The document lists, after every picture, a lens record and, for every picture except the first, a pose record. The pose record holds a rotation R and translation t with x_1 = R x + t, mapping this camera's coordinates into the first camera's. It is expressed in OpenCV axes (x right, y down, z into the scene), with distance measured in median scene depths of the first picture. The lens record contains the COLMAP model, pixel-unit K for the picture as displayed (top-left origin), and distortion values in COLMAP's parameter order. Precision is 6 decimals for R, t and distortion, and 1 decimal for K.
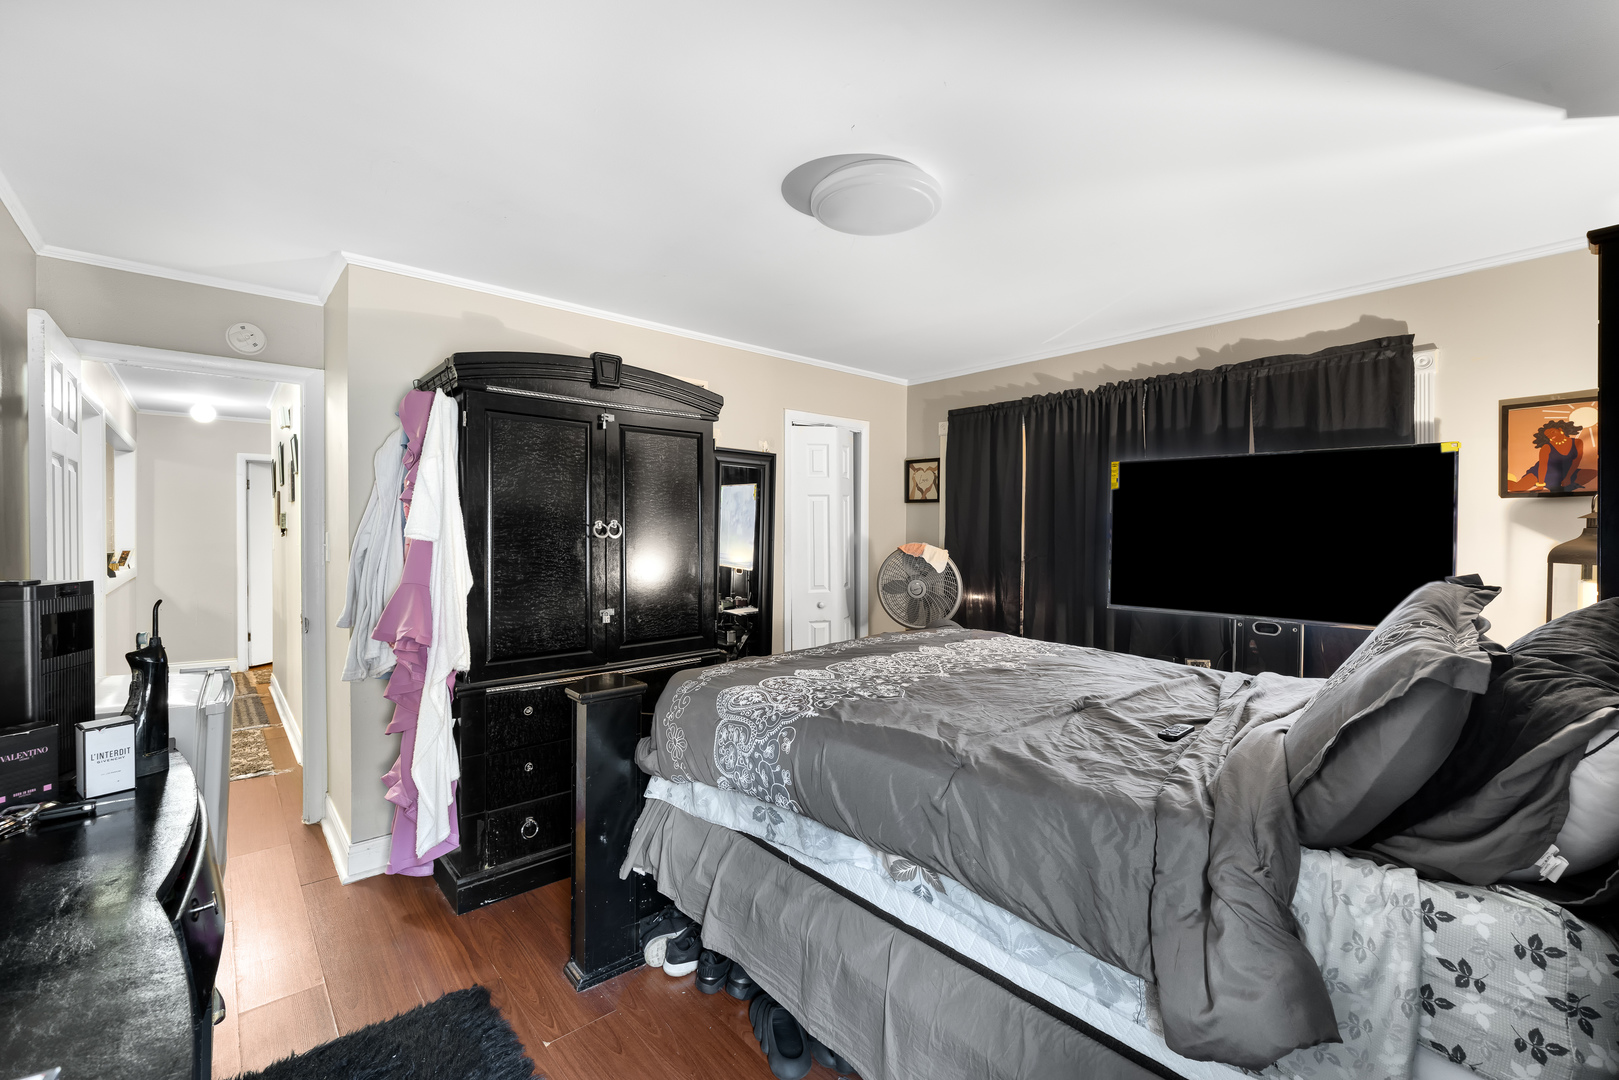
lens RADIAL K [[667.8, 0, 801.0], [0, 667.8, 539.2], [0, 0, 1]] dist [0.006104, -0.004886]
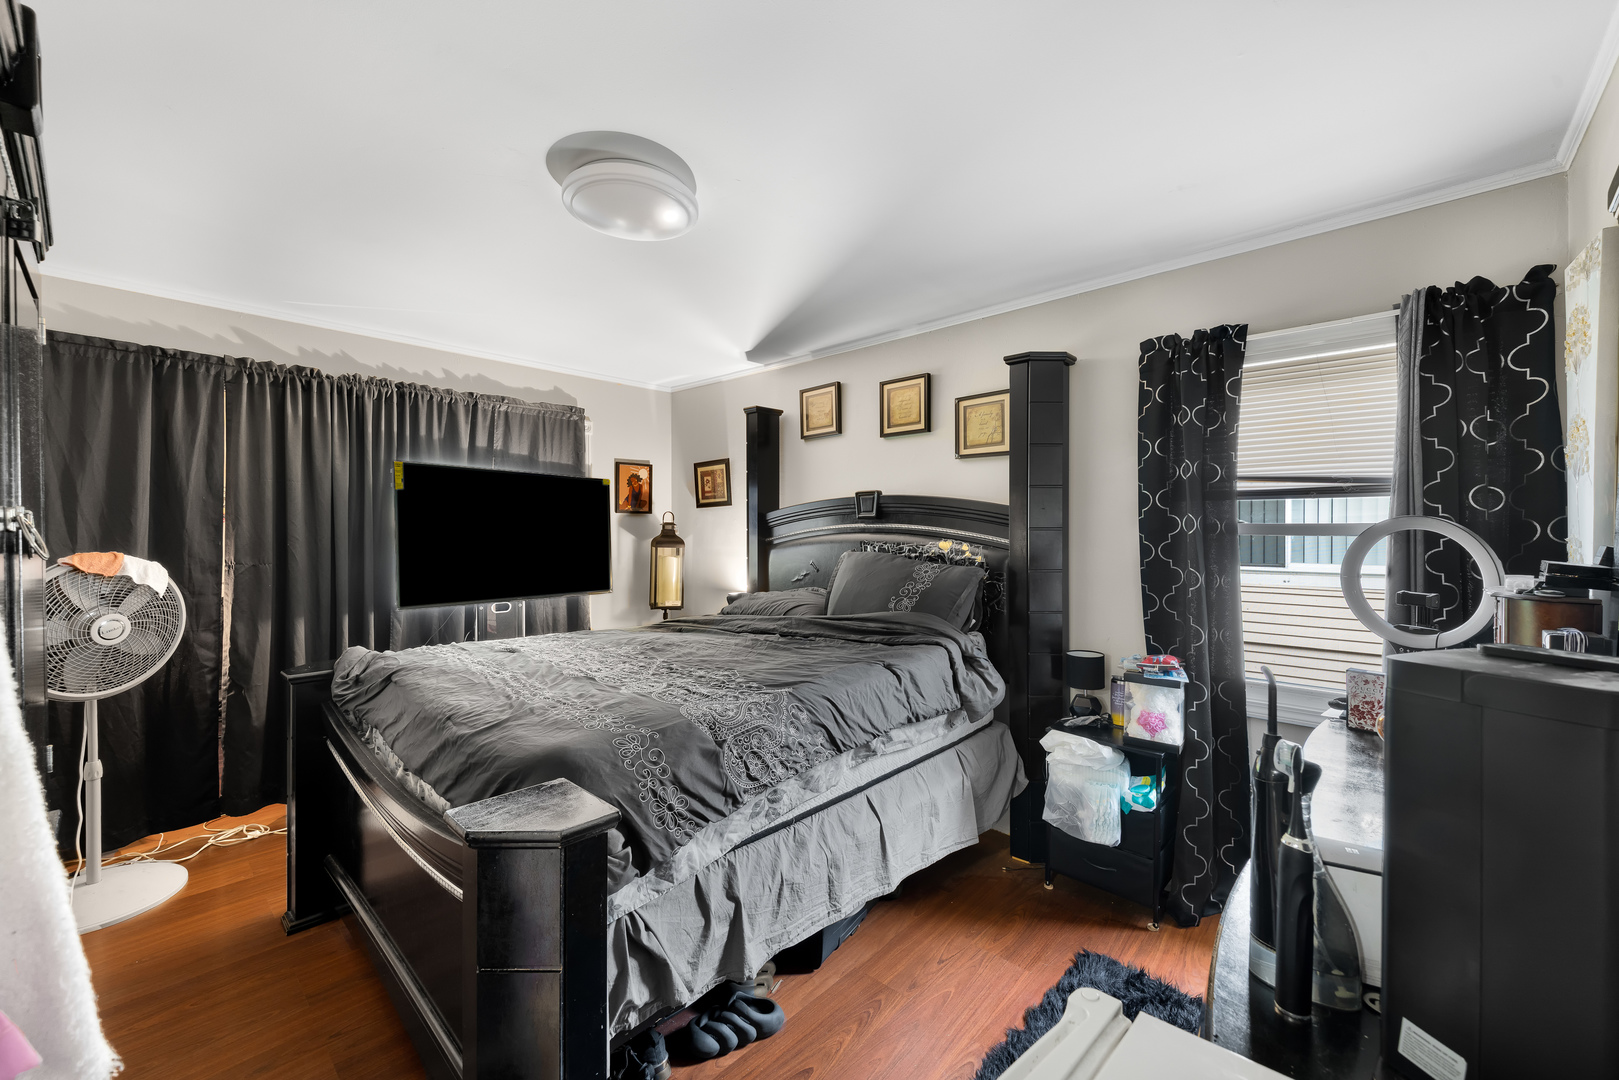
lens RADIAL K [[625.9, 0, 800.9], [0, 625.9, 534.2], [0, 0, 1]] dist [0.005631, -0.003661]
pose [[-0.076425, -0.000075, 0.997075, -0.609979], [0.019935, 0.999800, 0.001603, 0.000536], [-0.996876, 0.019999, -0.076408, 0.609065]]
